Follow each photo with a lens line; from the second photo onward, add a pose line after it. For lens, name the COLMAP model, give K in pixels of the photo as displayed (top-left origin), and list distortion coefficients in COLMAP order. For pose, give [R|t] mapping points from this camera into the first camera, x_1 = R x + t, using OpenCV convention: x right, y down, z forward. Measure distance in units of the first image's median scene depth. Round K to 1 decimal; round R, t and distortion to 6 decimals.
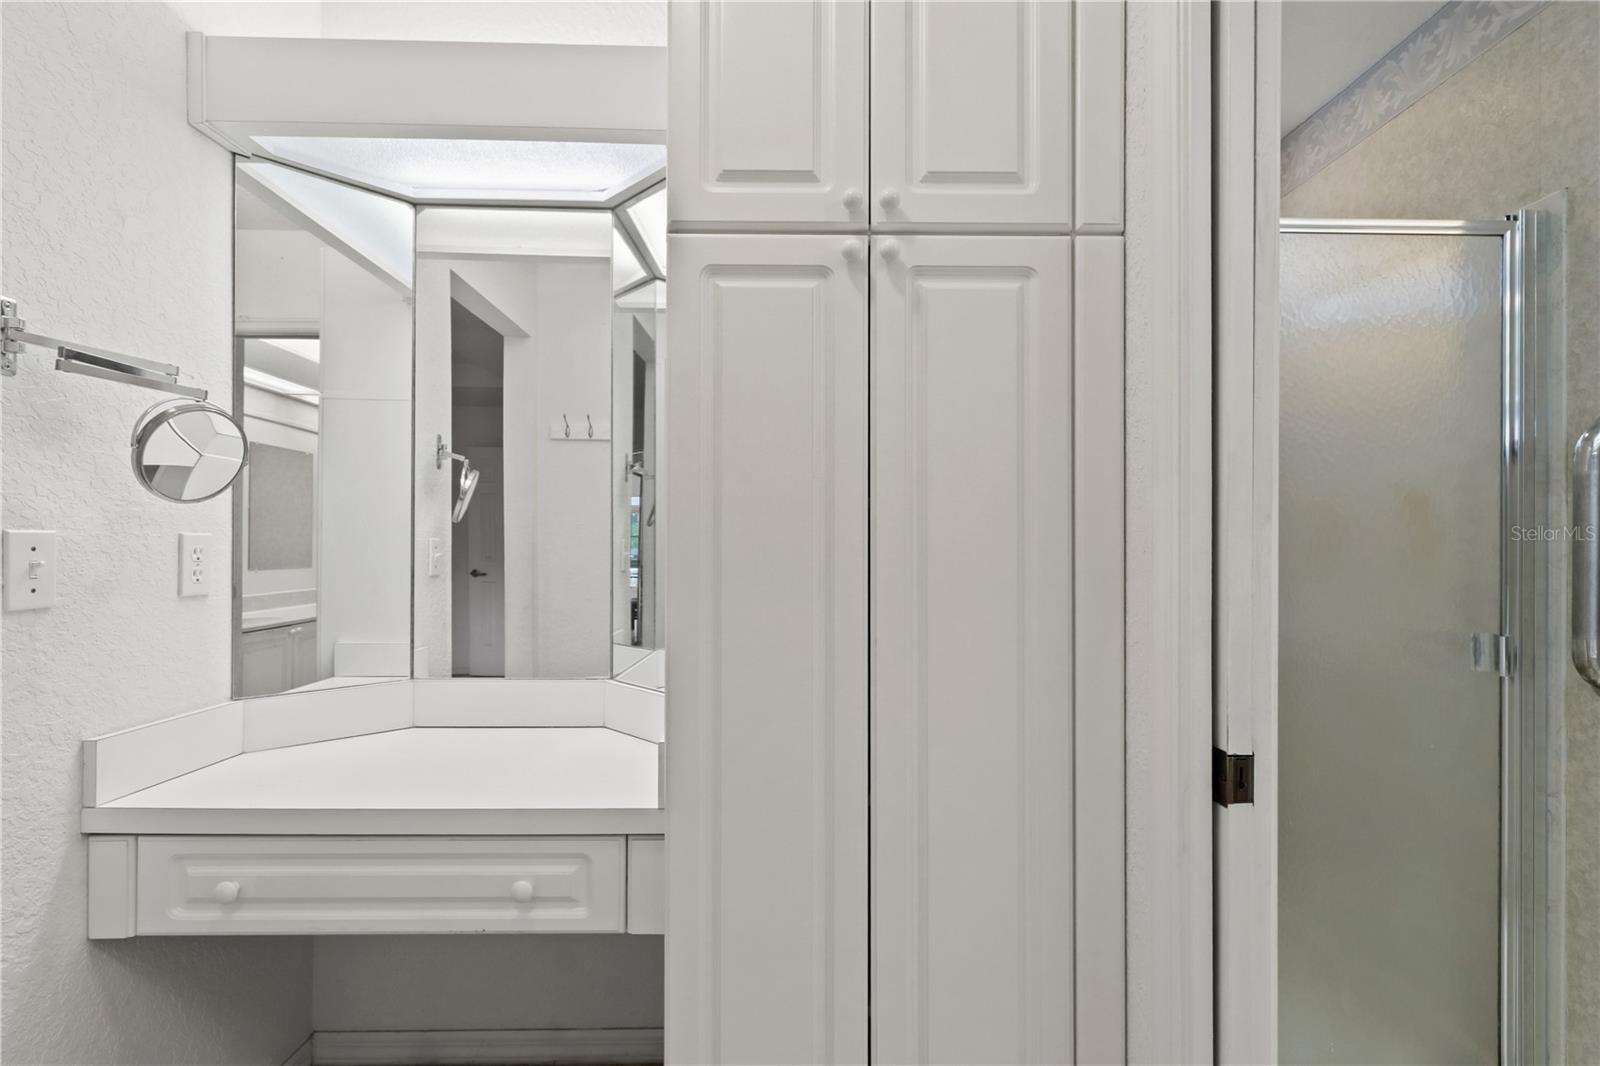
lens RADIAL K [[753.0, 0, 799.8], [0, 753.0, 541.0], [0, 0, 1]] dist [0.002938, -0.000814]
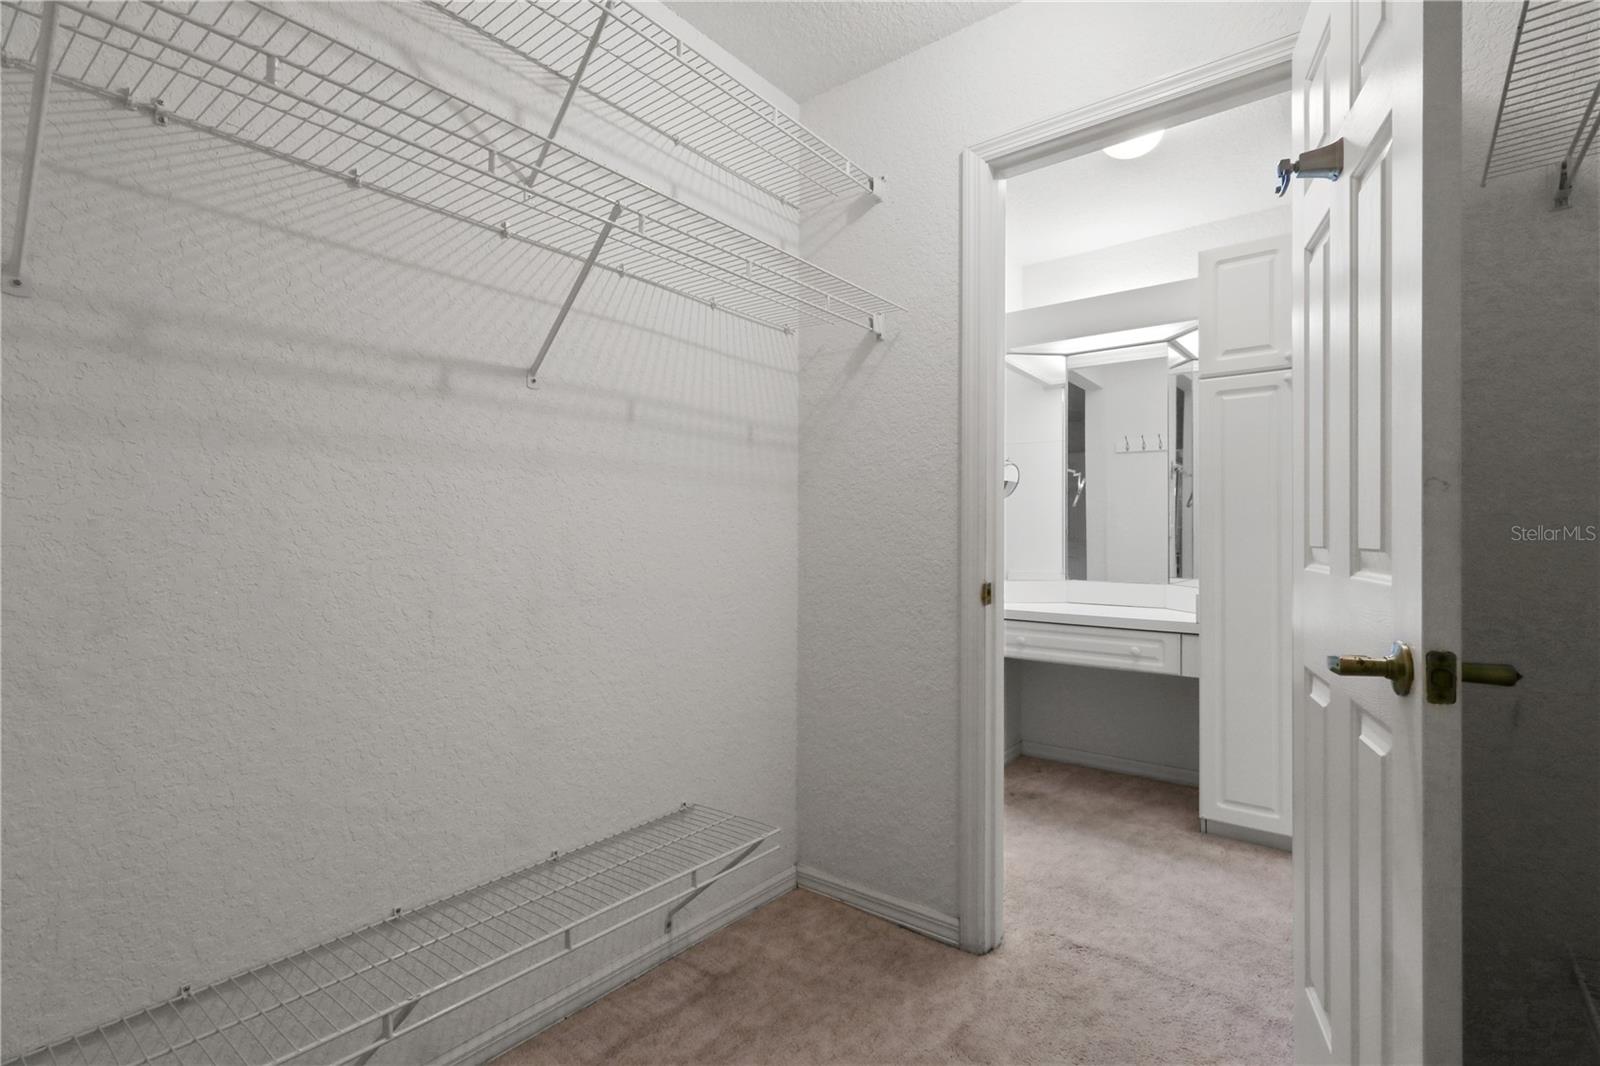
lens RADIAL K [[753.0, 0, 797.4], [0, 753.0, 535.7], [0, 0, 1]] dist [0.002938, -0.000814]
pose [[0.783236, -0.003928, -0.621712, 0.187503], [0.005306, 0.999986, 0.000366, 0.048713], [0.621702, -0.003585, 0.783246, -1.002743]]
